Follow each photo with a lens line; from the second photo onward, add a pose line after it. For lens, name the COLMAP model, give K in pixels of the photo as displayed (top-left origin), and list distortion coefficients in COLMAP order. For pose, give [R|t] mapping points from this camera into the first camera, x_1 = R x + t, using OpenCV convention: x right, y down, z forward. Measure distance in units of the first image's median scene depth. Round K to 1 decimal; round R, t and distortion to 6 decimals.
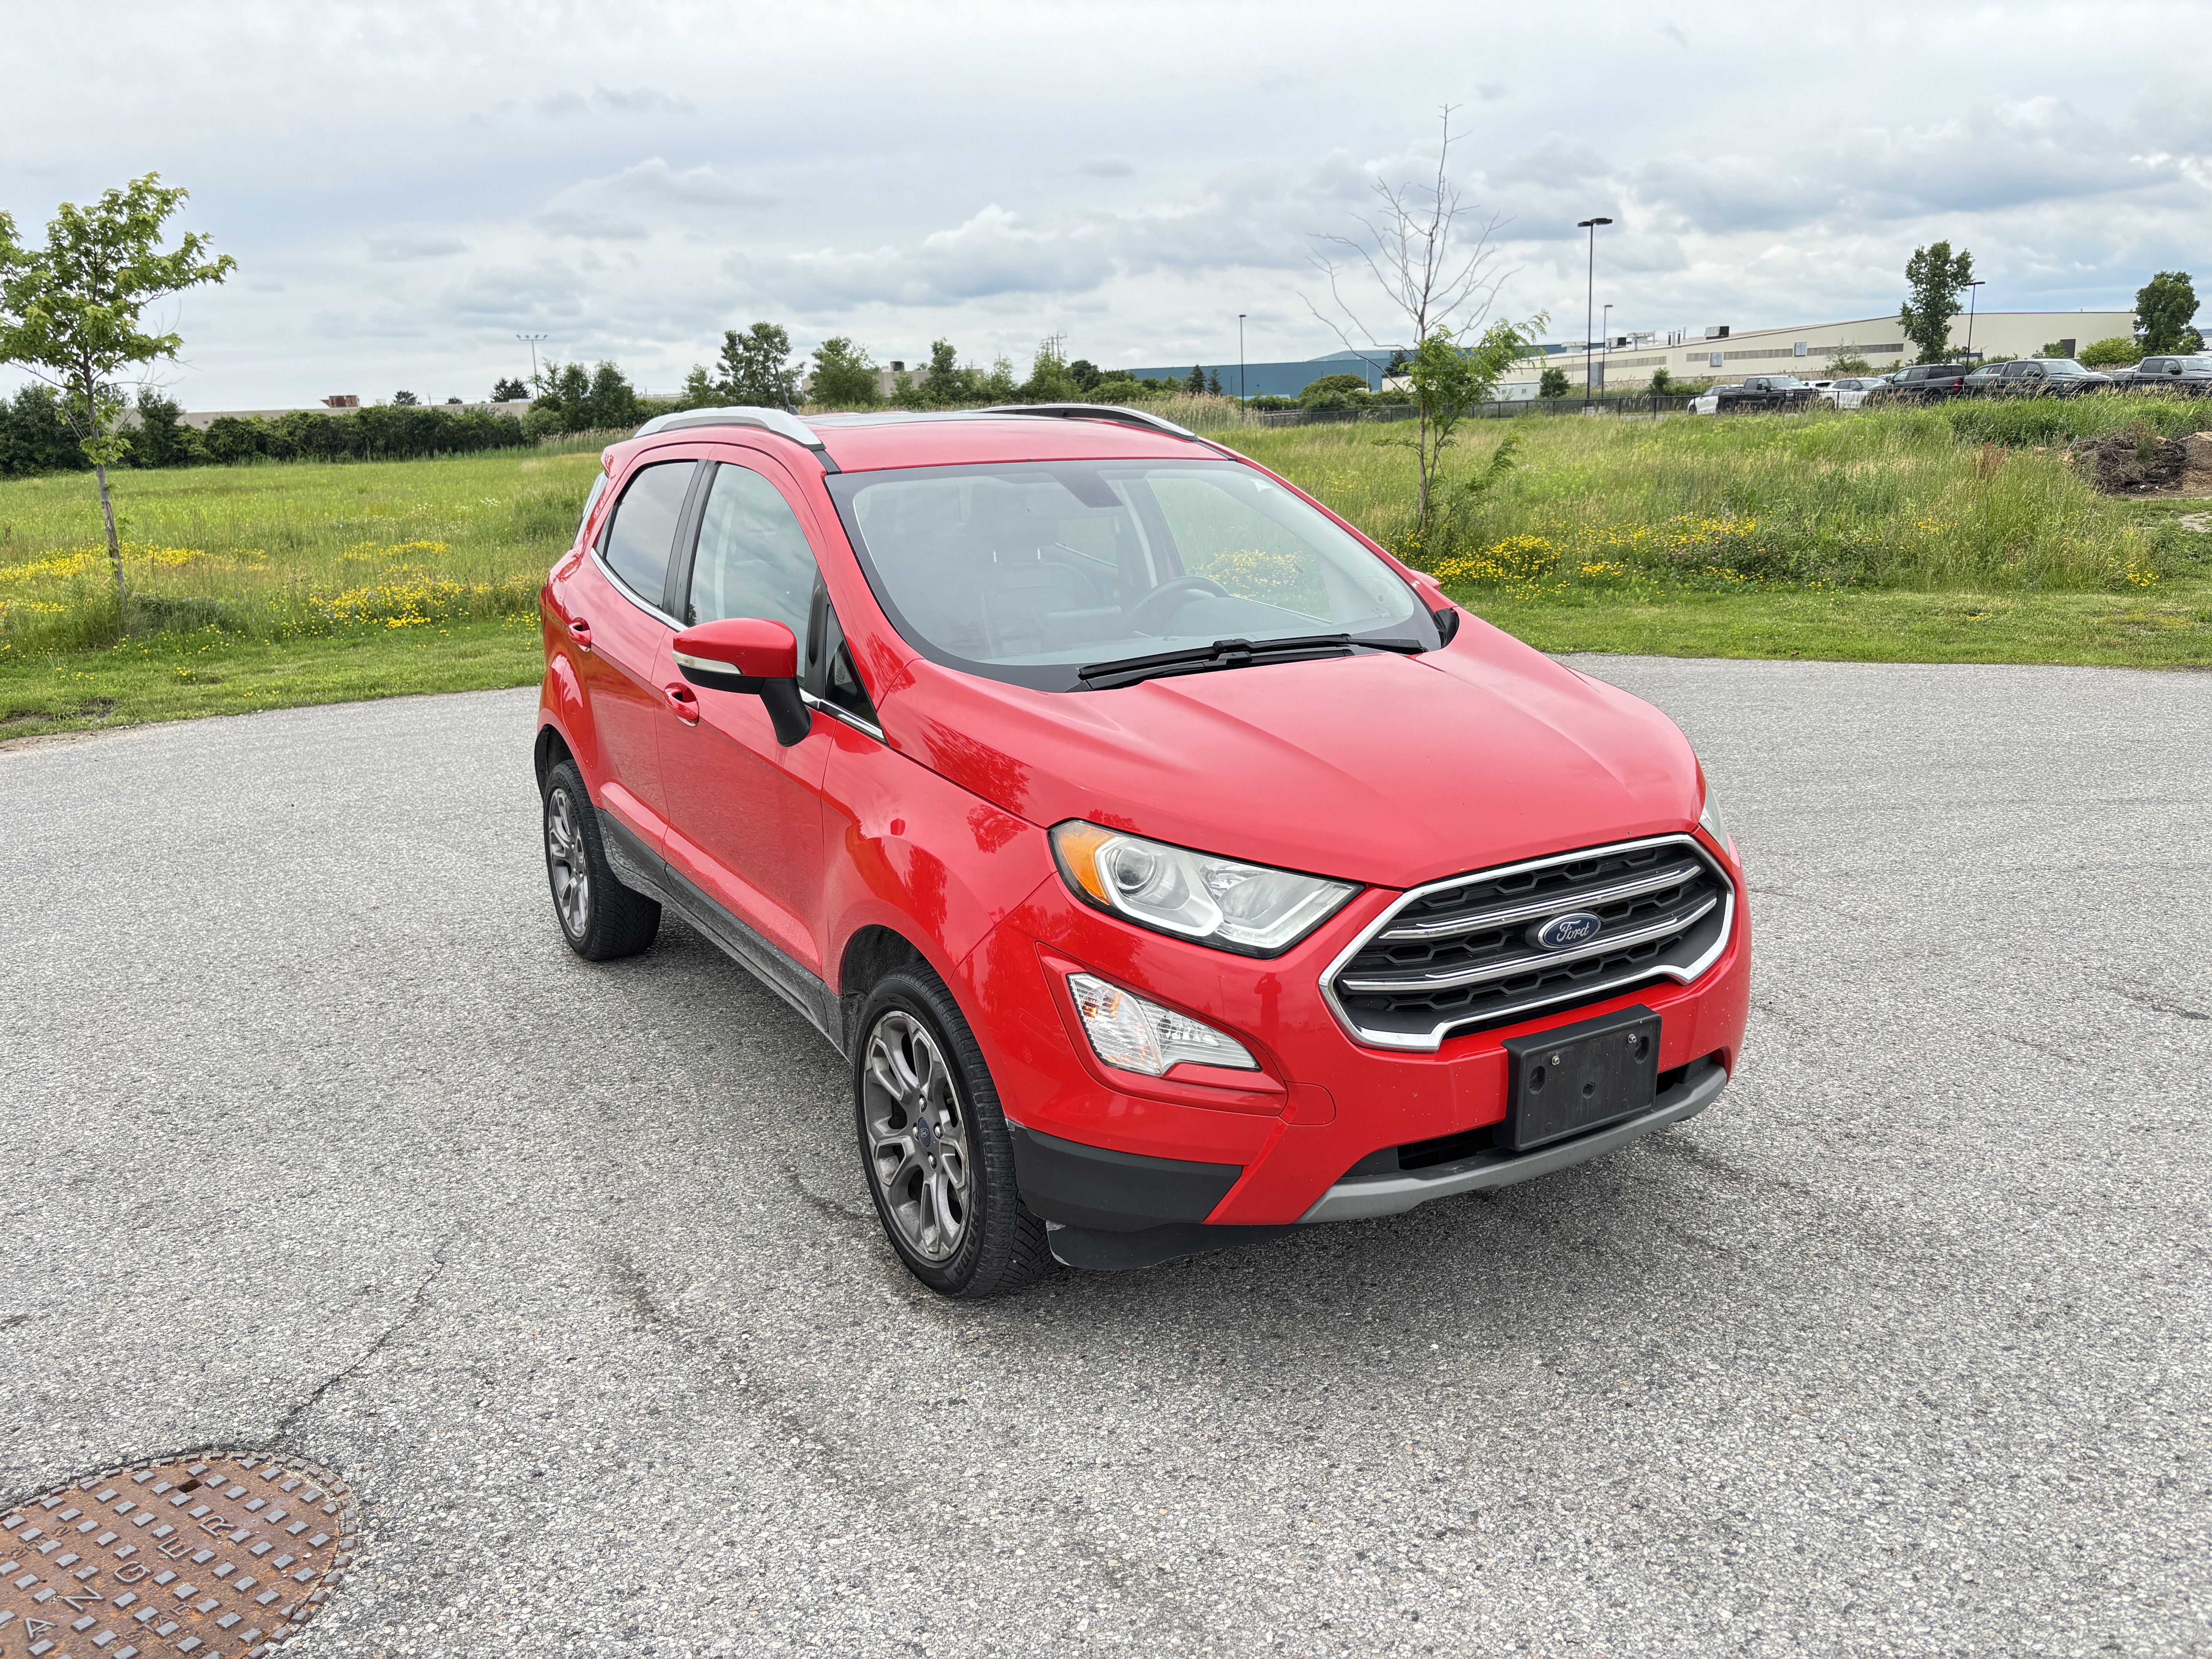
lens RADIAL K [[1679.7, 0, 1106.0], [0, 1679.7, 829.5], [0, 0, 1]] dist [0.042553, -0.032505]
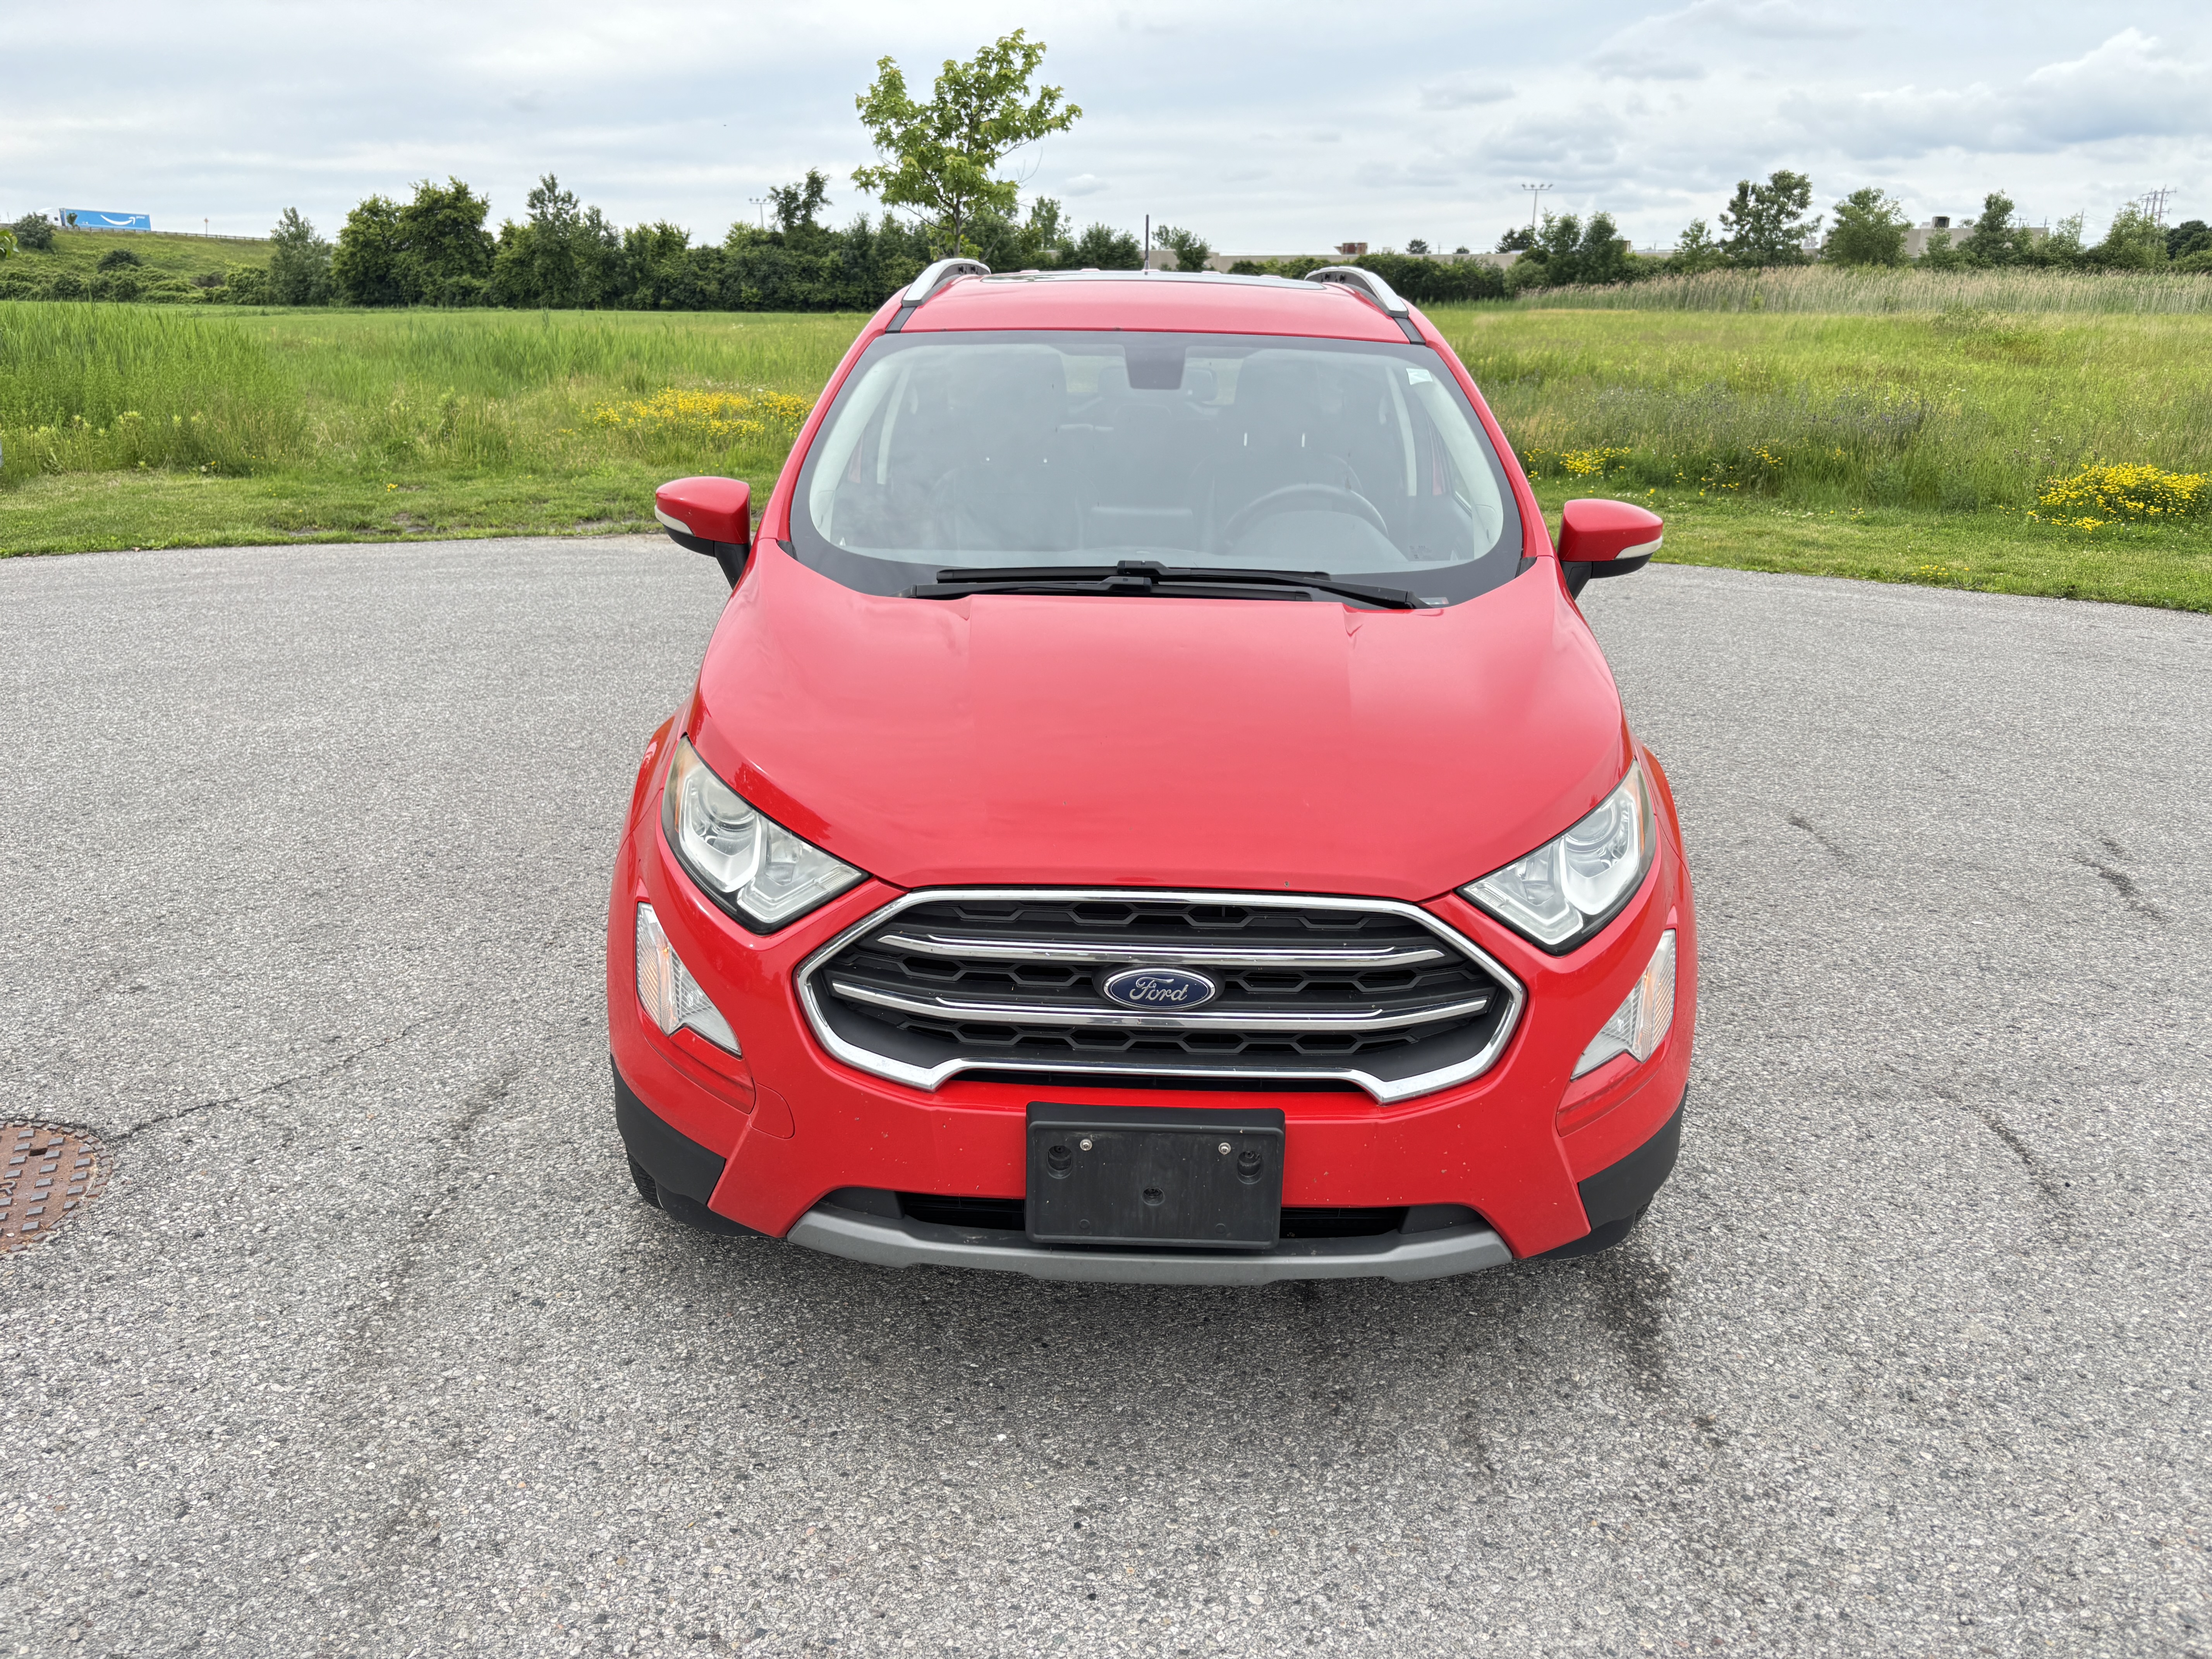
lens RADIAL K [[1693.4, 0, 1076.3], [0, 1693.4, 817.7], [0, 0, 1]] dist [0.045735, -0.036687]
pose [[0.846729, 0.197917, -0.493841, 0.582623], [-0.162739, 0.980089, 0.113761, -0.093850], [0.506523, -0.015958, 0.862079, 0.304409]]
